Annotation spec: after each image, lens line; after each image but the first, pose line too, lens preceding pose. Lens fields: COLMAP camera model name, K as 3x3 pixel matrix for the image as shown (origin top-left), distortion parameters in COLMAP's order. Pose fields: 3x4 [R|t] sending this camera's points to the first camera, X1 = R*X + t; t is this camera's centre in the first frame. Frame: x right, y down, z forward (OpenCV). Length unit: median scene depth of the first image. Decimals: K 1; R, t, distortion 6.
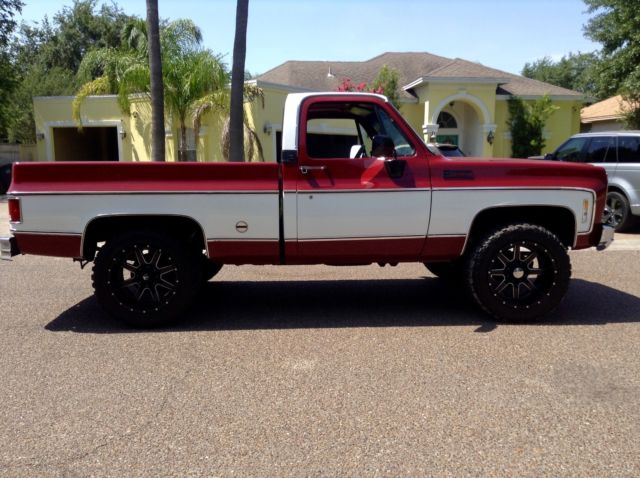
lens RADIAL K [[614.6, 0, 323.1], [0, 614.6, 236.7], [0, 0, 1]] dist [0.046314, 0.000000]
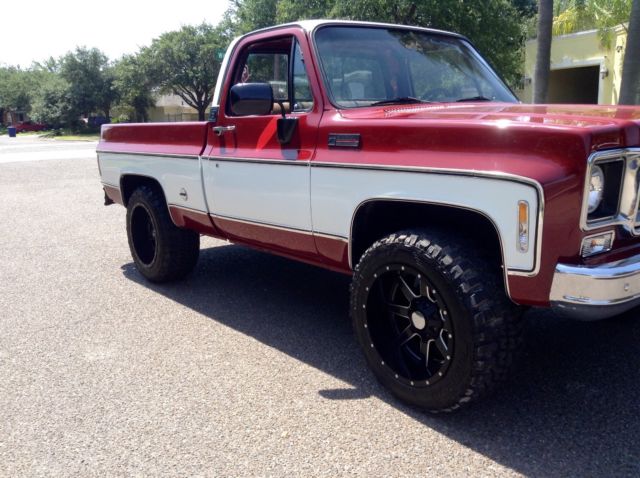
lens RADIAL K [[614.6, 0, 320.2], [0, 614.6, 242.1], [0, 0, 1]] dist [0.046314, 0.000000]
pose [[0.612810, 0.149866, -0.775889, 0.694795], [-0.071788, 0.988350, 0.134204, -0.081469], [0.786963, -0.026542, 0.616429, 0.594026]]
